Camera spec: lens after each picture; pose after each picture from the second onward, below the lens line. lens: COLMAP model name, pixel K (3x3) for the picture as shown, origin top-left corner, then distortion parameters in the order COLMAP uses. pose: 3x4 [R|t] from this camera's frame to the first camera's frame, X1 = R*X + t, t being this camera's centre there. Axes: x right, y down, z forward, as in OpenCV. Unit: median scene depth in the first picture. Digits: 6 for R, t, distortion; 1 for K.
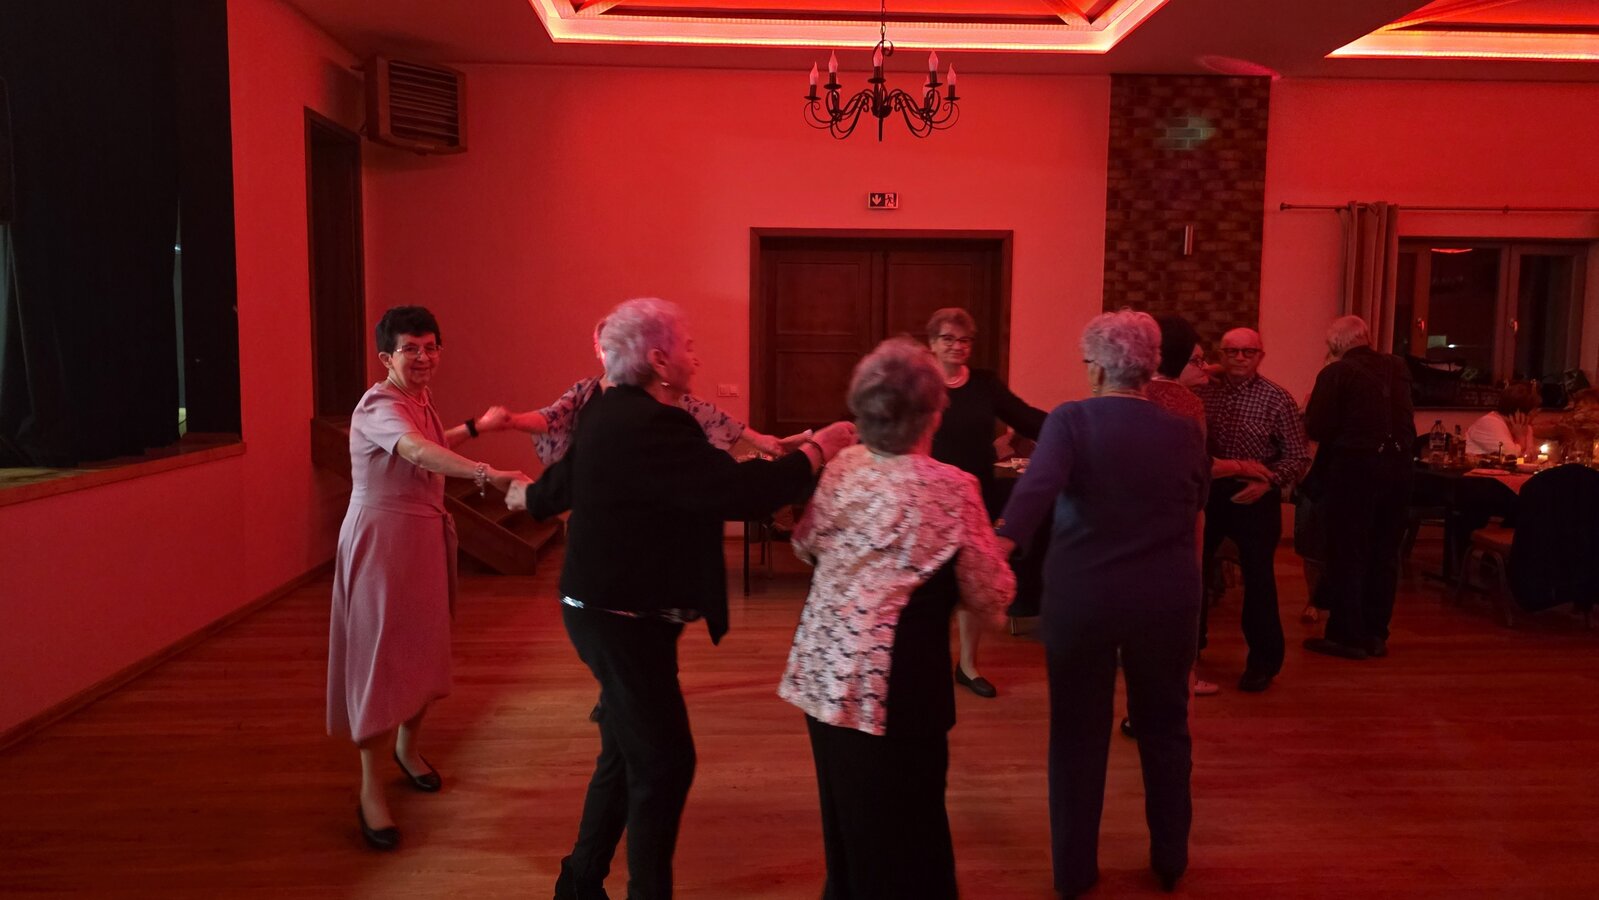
lens RADIAL K [[1077.8, 0, 776.0], [0, 1077.8, 419.0], [0, 0, 1]] dist [0.037291, -0.032086]
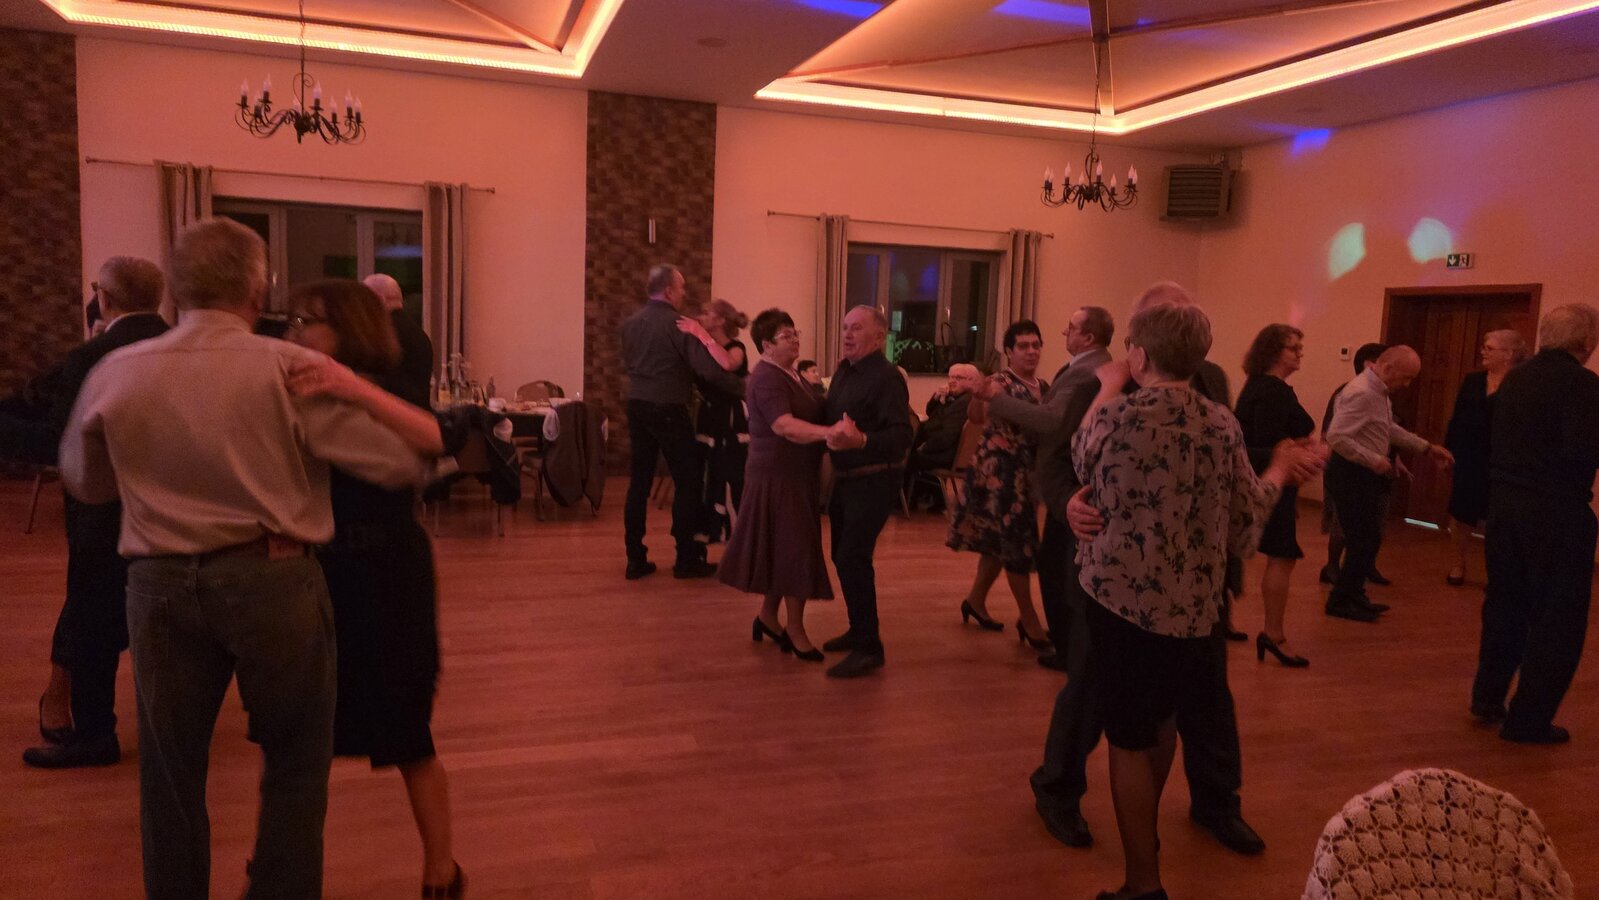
lens RADIAL K [[1077.8, 0, 791.2], [0, 1077.8, 451.0], [0, 0, 1]] dist [0.037291, -0.032086]
pose [[0.965045, 0.003344, 0.262062, 0.851849], [-0.015137, 0.998961, 0.042997, 0.033868], [-0.261646, -0.045461, 0.964093, -0.226348]]
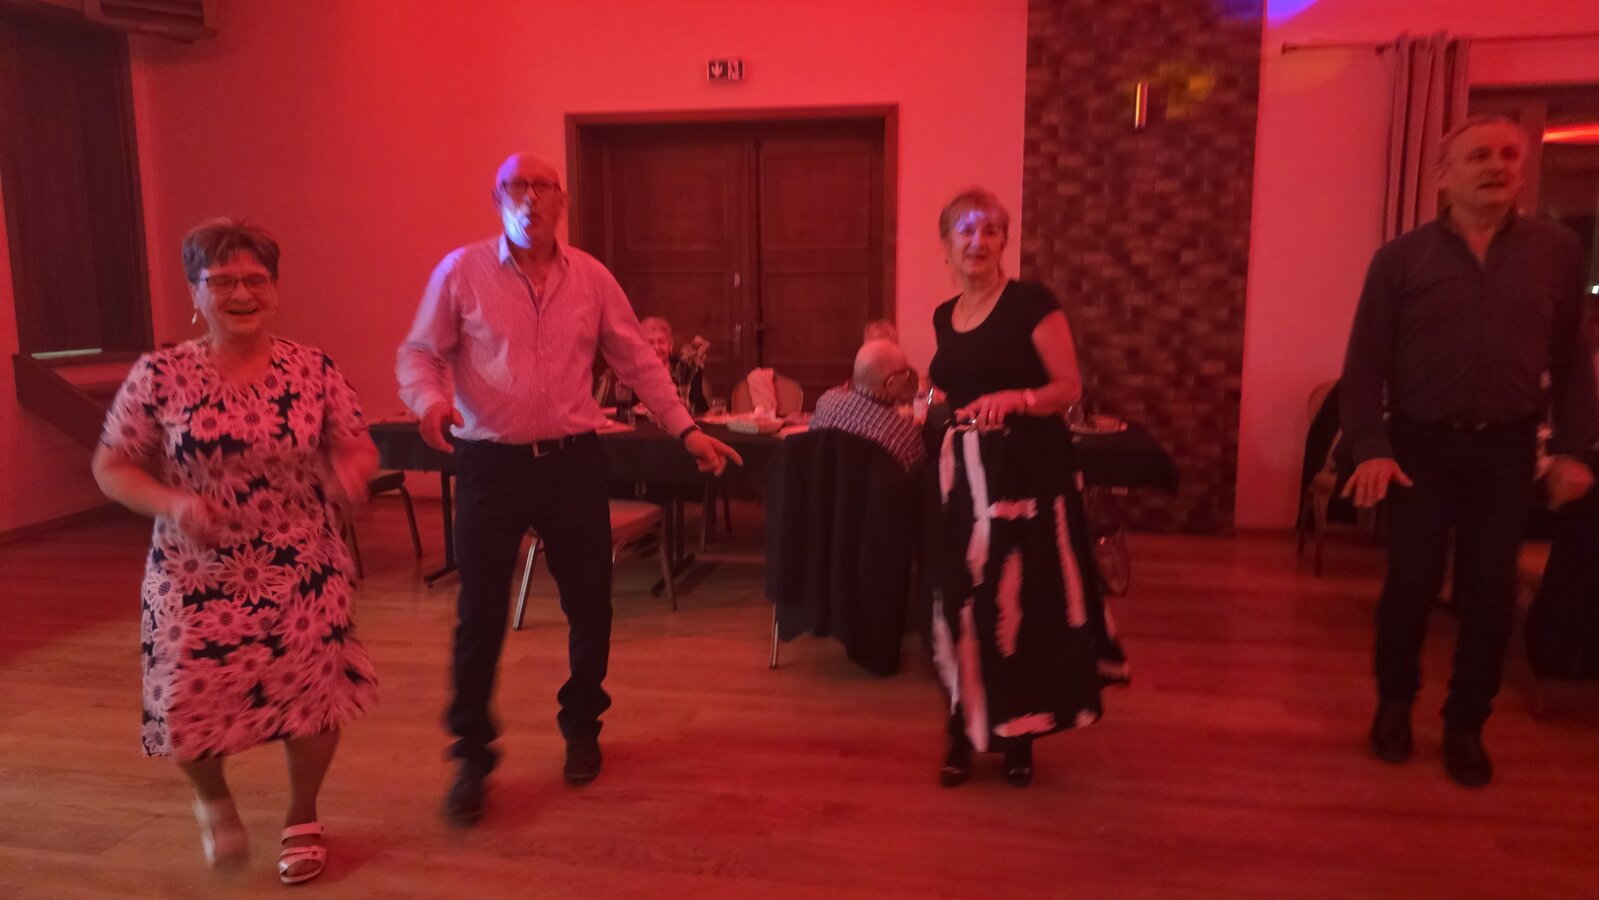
lens RADIAL K [[1077.8, 0, 826.6], [0, 1077.8, 432.4], [0, 0, 1]] dist [0.037291, -0.032086]
pose [[0.974044, 0.020858, -0.225394, 0.343909], [-0.002356, 0.996626, 0.082046, -0.009907], [0.226345, -0.079386, 0.970807, 0.247897]]
